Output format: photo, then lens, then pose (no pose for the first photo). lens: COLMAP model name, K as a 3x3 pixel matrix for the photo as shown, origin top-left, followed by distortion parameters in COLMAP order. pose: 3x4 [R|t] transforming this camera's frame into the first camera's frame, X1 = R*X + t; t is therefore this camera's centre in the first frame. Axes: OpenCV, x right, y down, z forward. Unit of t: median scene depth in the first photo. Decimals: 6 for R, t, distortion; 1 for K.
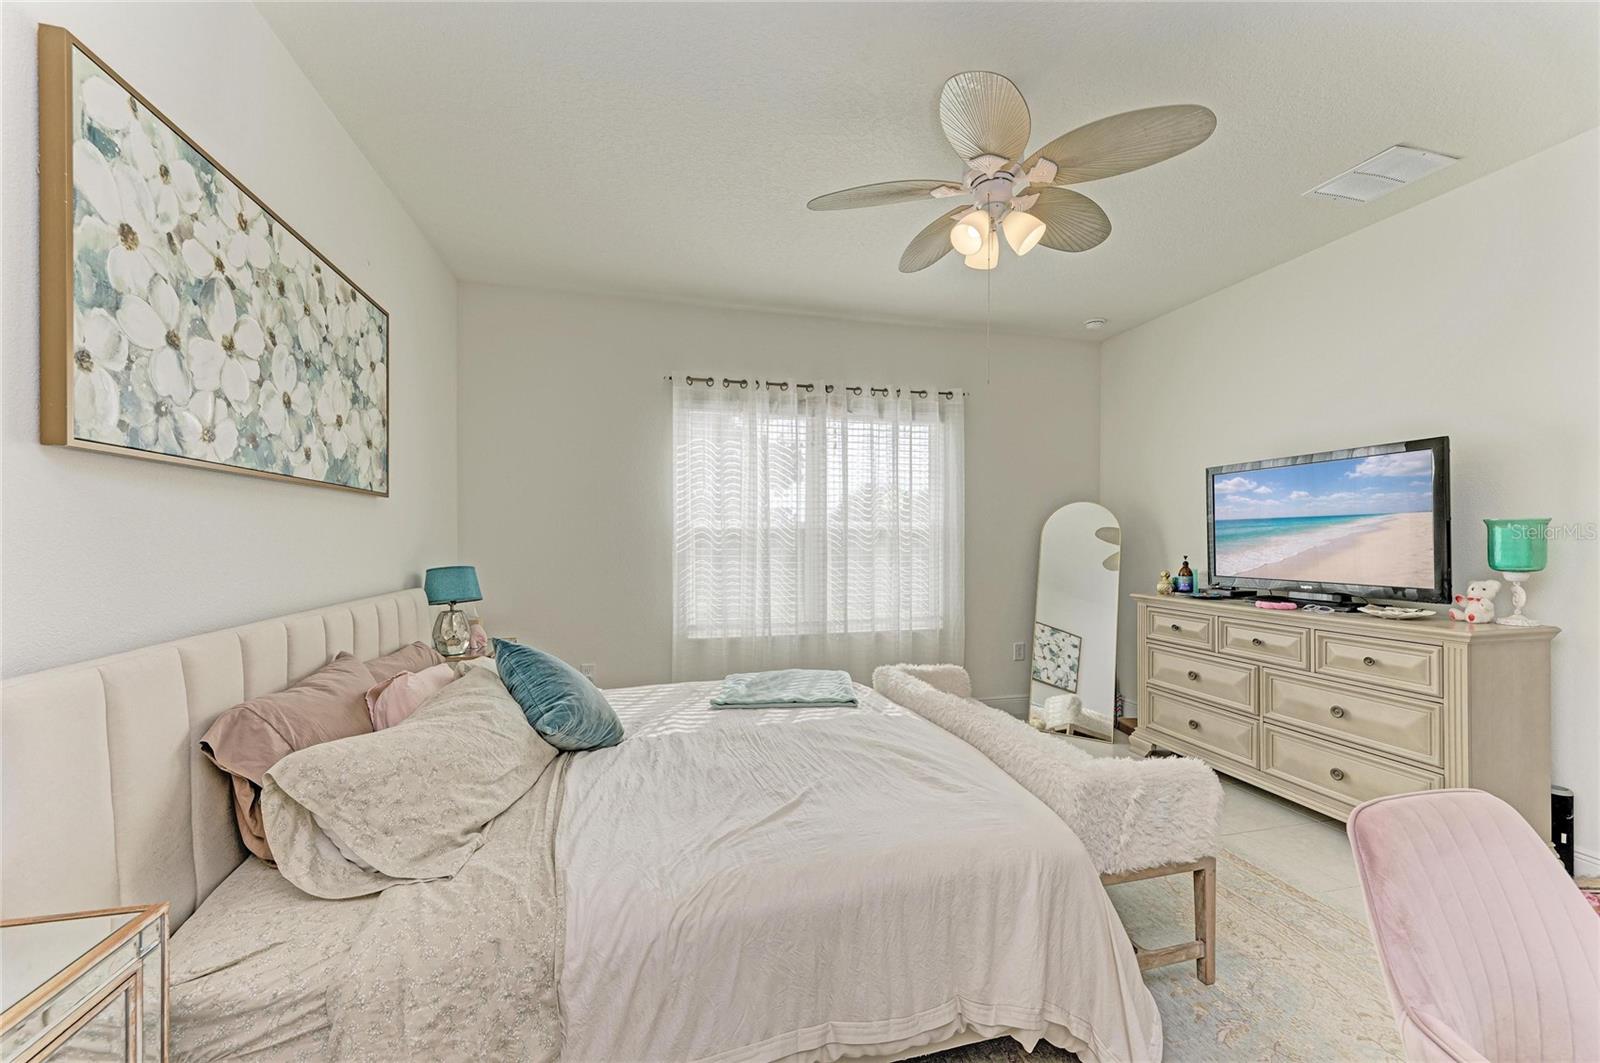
lens RADIAL K [[630.3, 0, 800.8], [0, 630.3, 535.8], [0, 0, 1]] dist [0.009331, -0.003553]
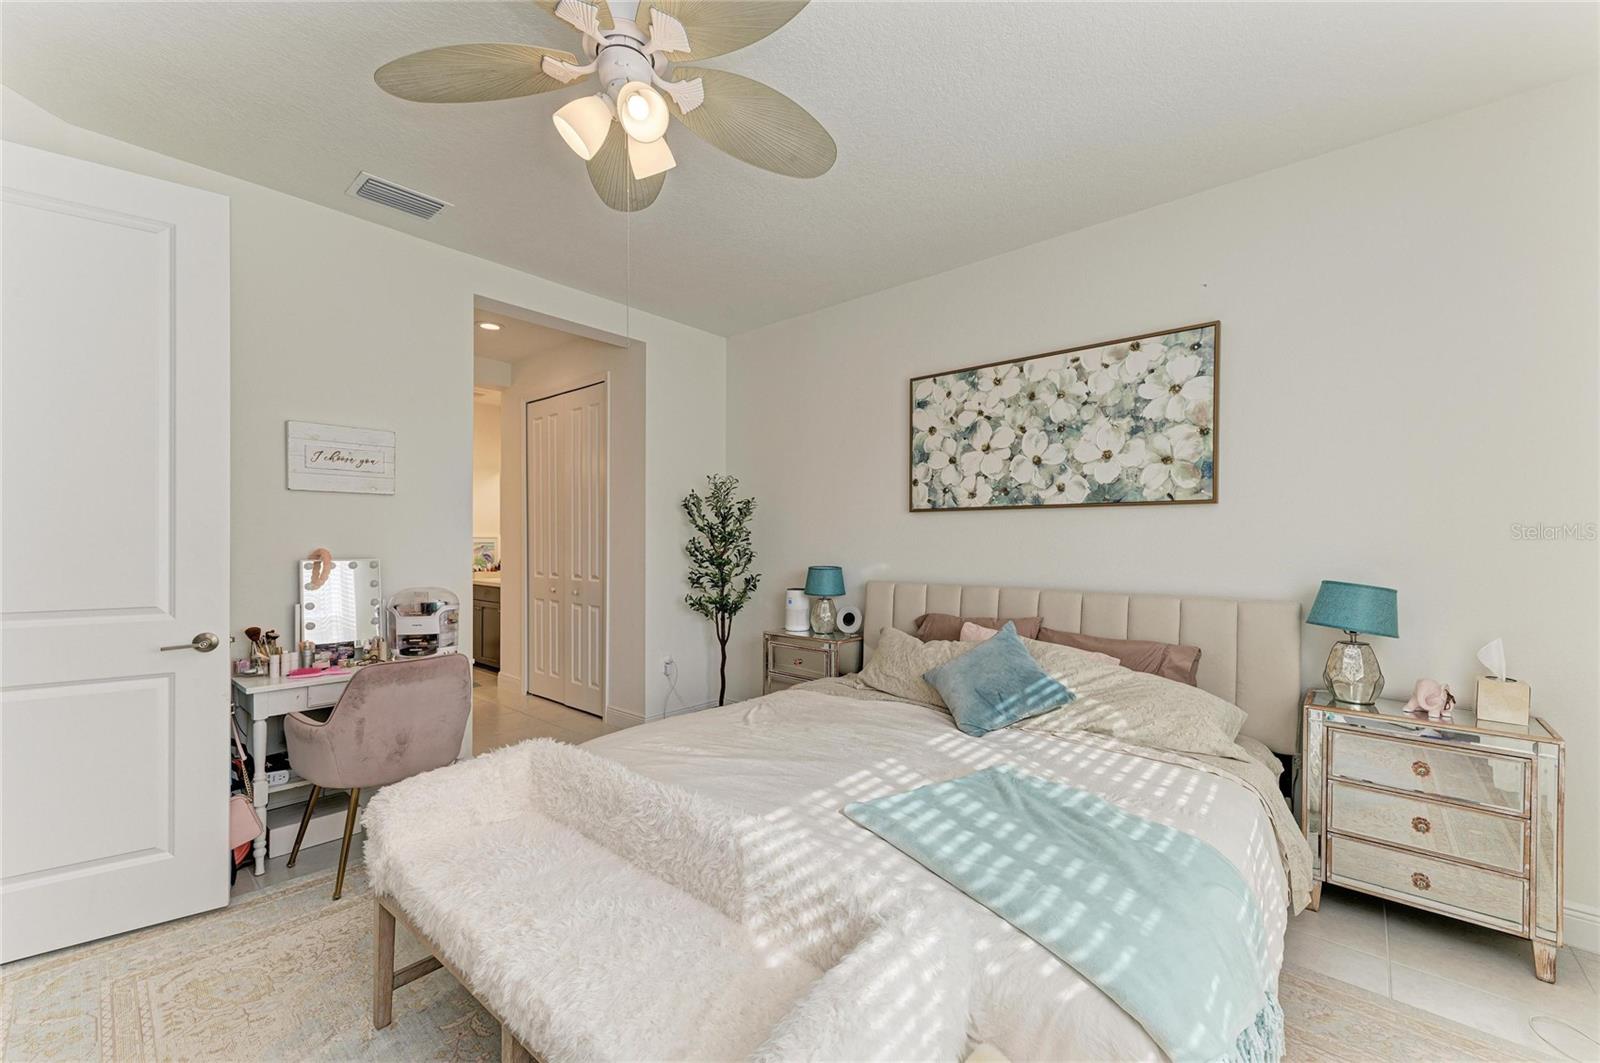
lens RADIAL K [[630.3, 0, 805.3], [0, 630.3, 538.7], [0, 0, 1]] dist [0.009331, -0.003553]
pose [[-0.819987, -0.008497, -0.572320, 0.690101], [-0.004146, 0.999952, -0.008905, 0.011689], [0.572368, -0.004929, -0.819982, 2.164909]]
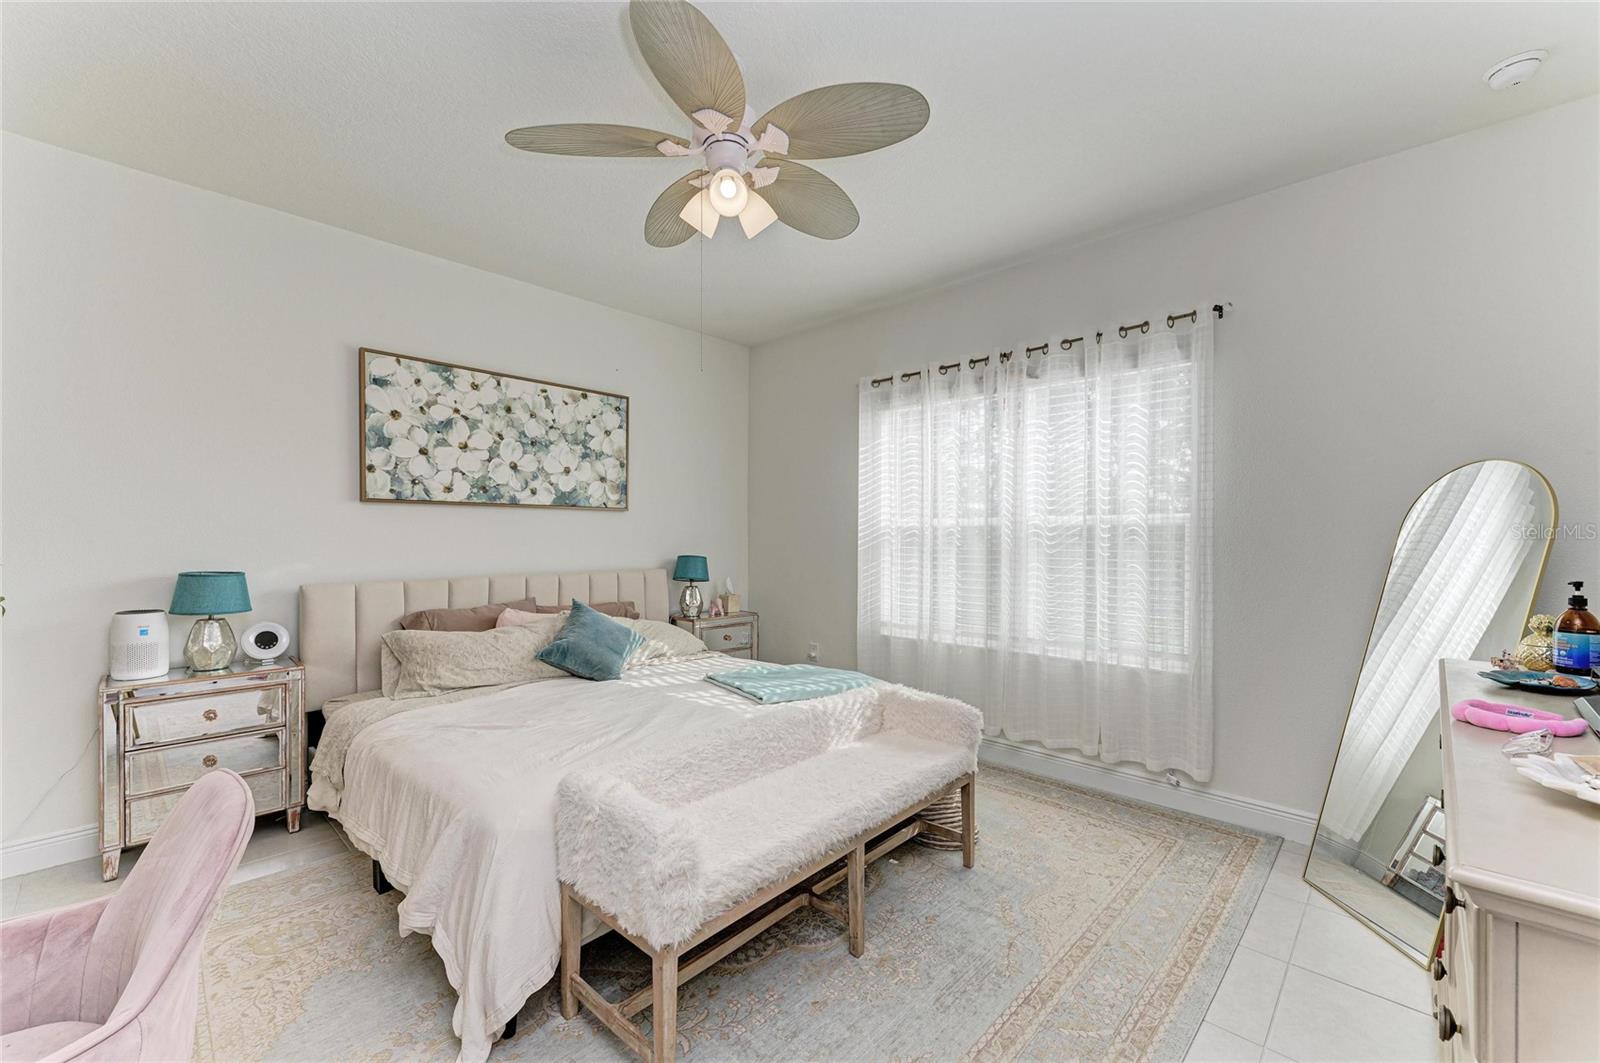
lens RADIAL K [[630.3, 0, 797.9], [0, 630.3, 536.7], [0, 0, 1]] dist [0.009331, -0.003553]
pose [[0.528091, 0.001719, -0.849186, 1.411178], [0.002396, 0.999991, 0.003514, 0.001633], [0.849184, -0.003890, 0.528082, 0.768180]]
